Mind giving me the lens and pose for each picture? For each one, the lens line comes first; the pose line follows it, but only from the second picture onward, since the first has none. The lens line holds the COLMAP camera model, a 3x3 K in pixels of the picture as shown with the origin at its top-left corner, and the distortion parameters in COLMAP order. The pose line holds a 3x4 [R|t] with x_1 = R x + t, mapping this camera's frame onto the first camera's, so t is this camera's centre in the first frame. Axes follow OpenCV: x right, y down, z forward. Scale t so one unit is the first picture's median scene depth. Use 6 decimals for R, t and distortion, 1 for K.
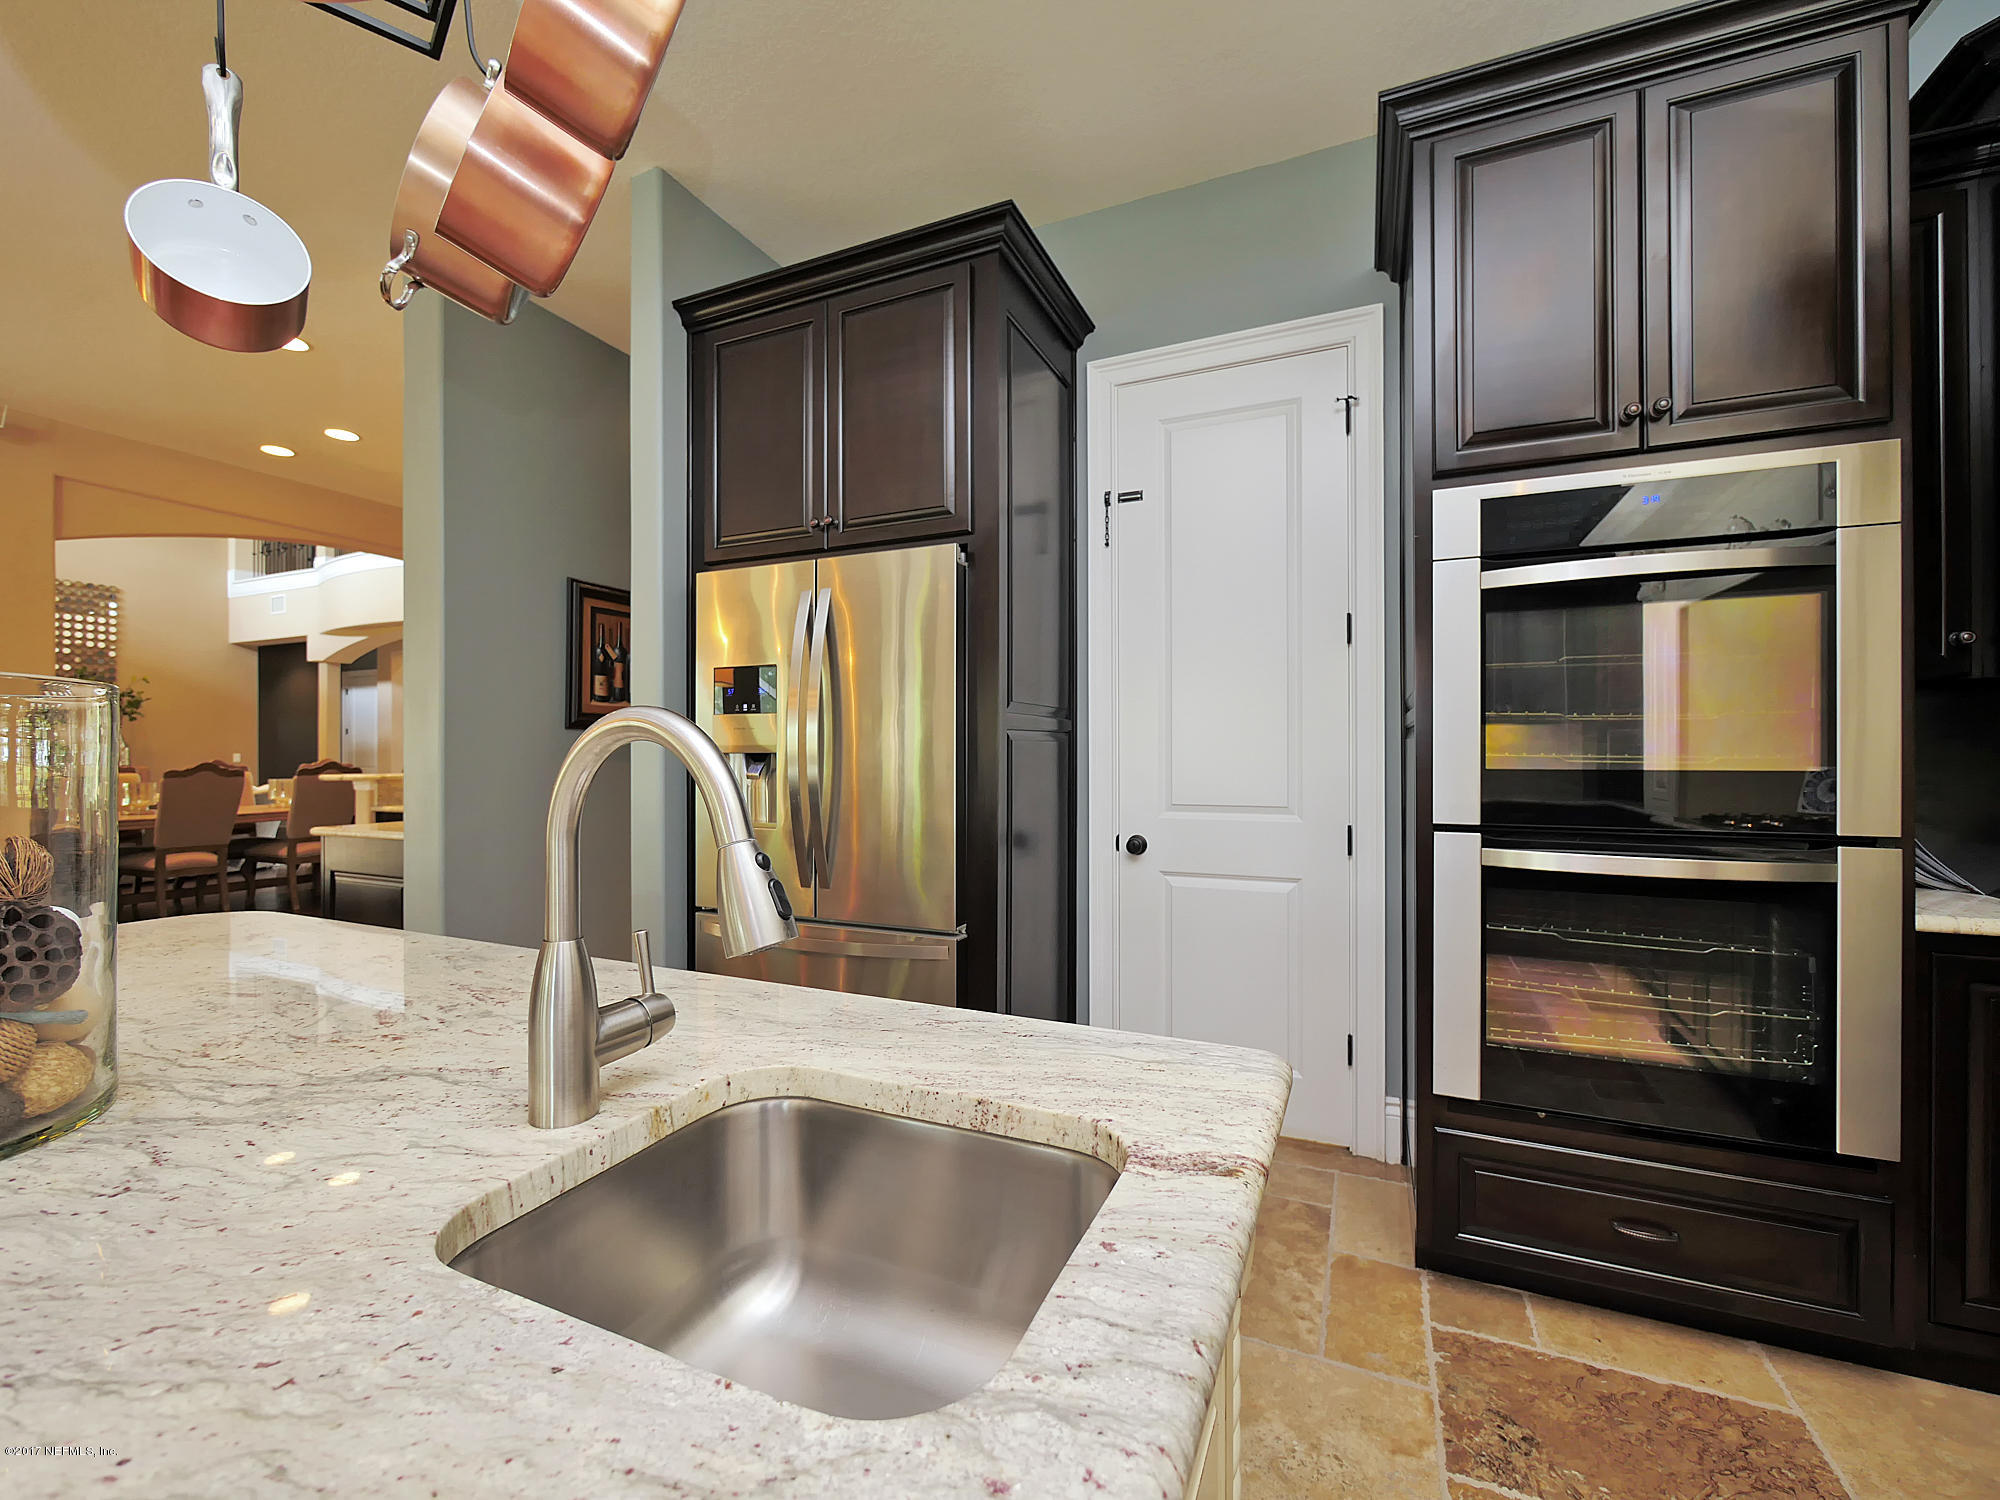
lens RADIAL K [[858.3, 0, 1009.6], [0, 858.3, 750.4], [0, 0, 1]] dist [-0.004995, 0.000601]
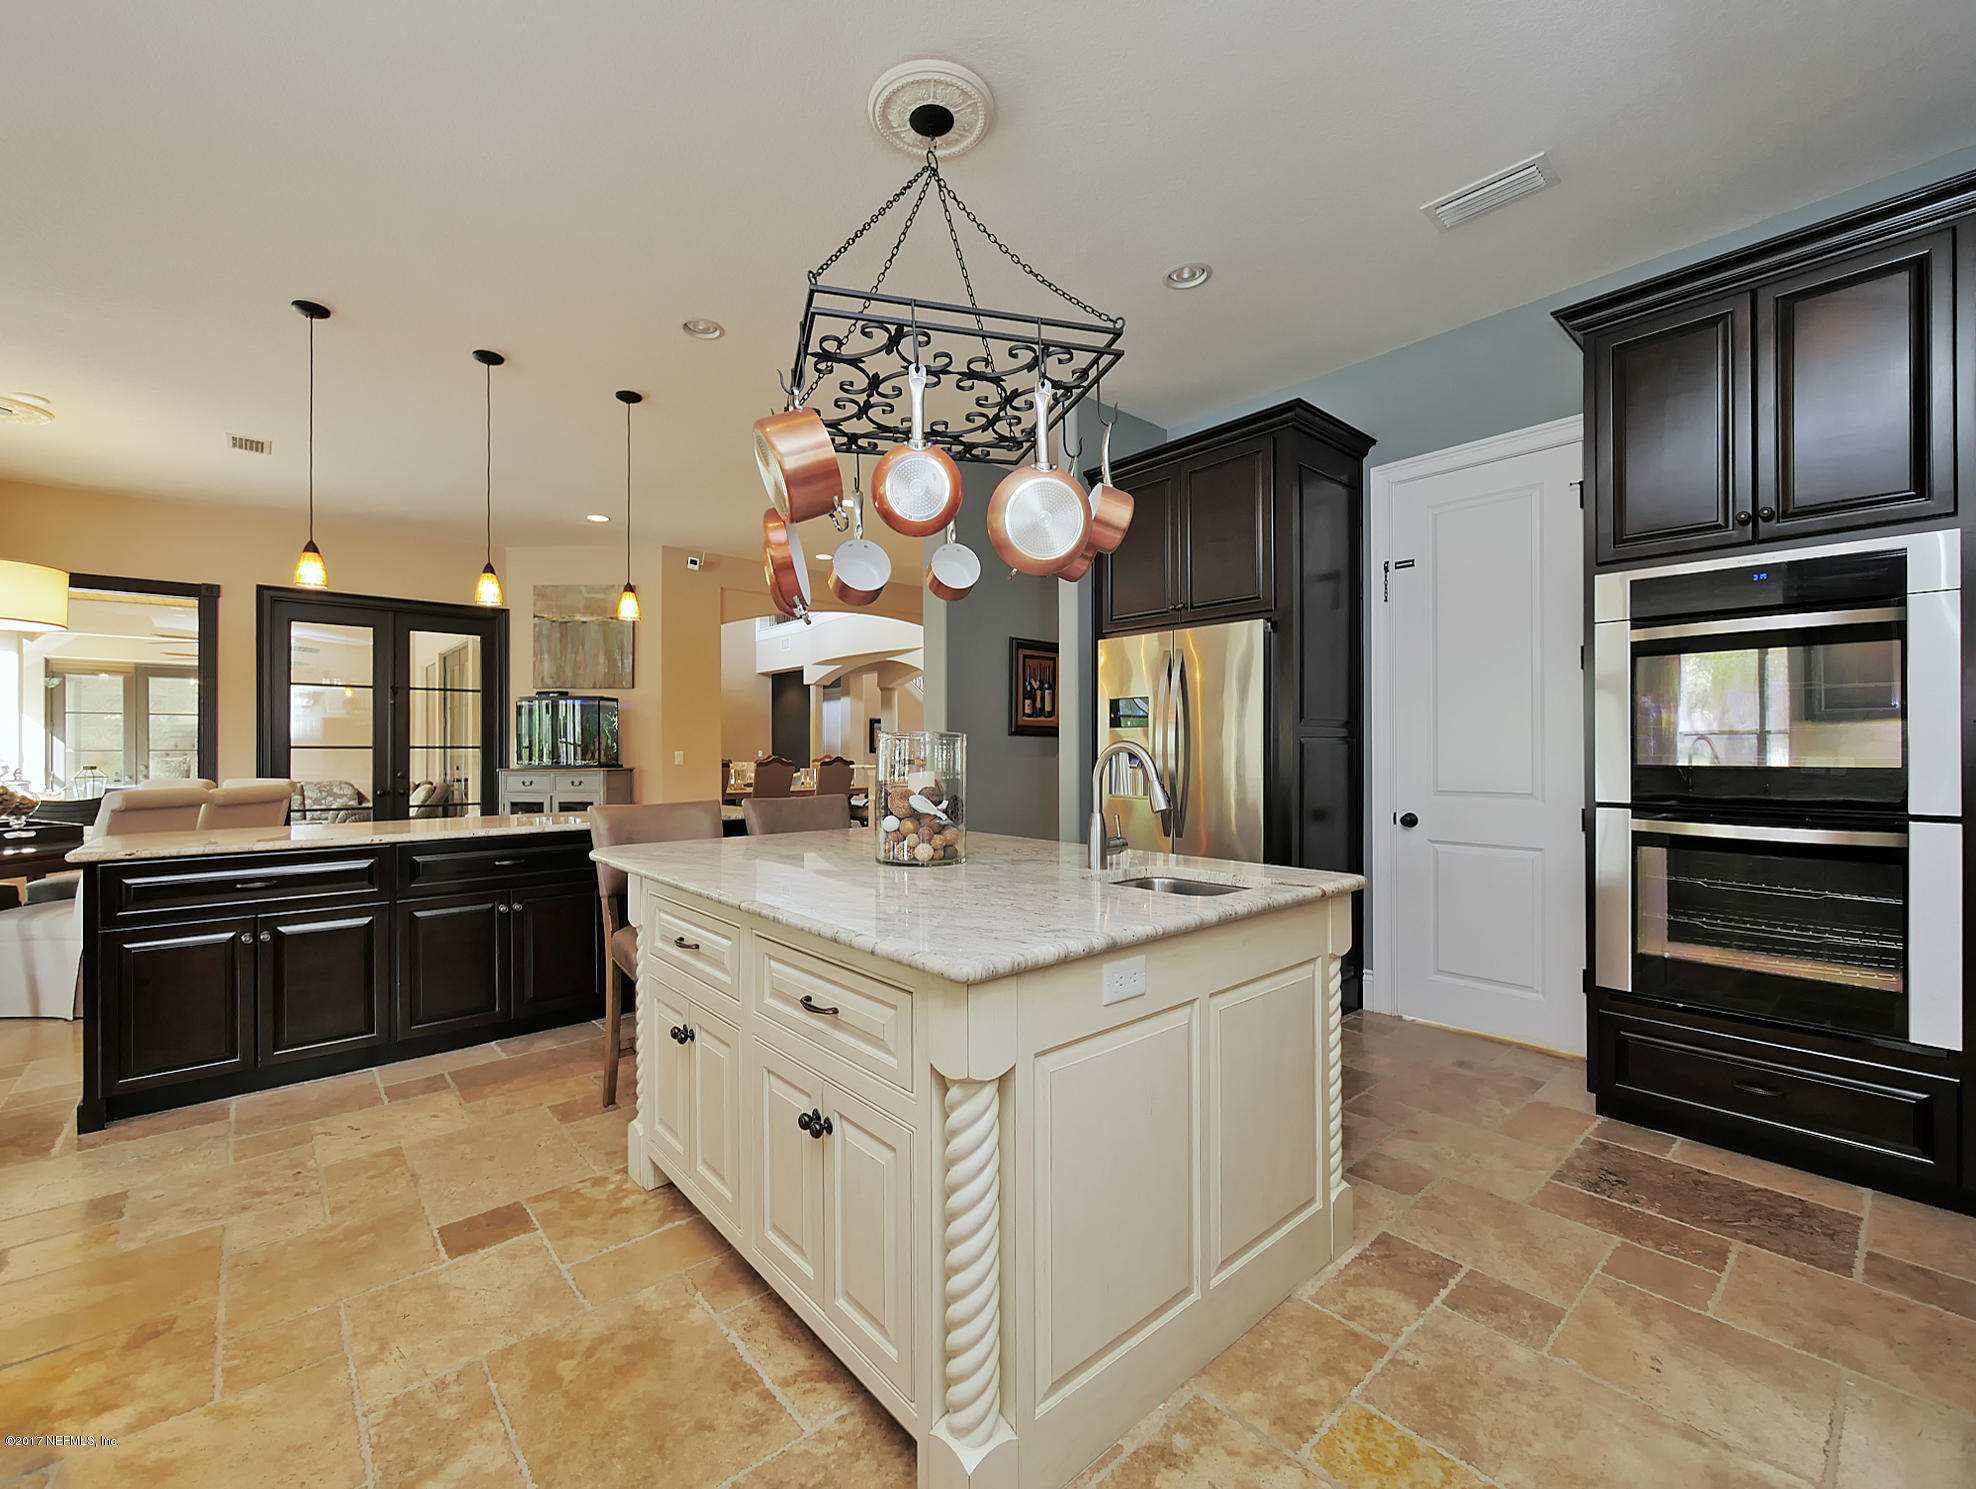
lens RADIAL K [[830.3, 0, 976.0], [0, 830.3, 746.9], [0, 0, 1]] dist [-0.003723, -0.000494]
pose [[0.900517, -0.001434, -0.434819, 0.111654], [0.001696, 0.999999, 0.000214, -0.008091], [0.434818, -0.000930, 0.900518, -0.535538]]
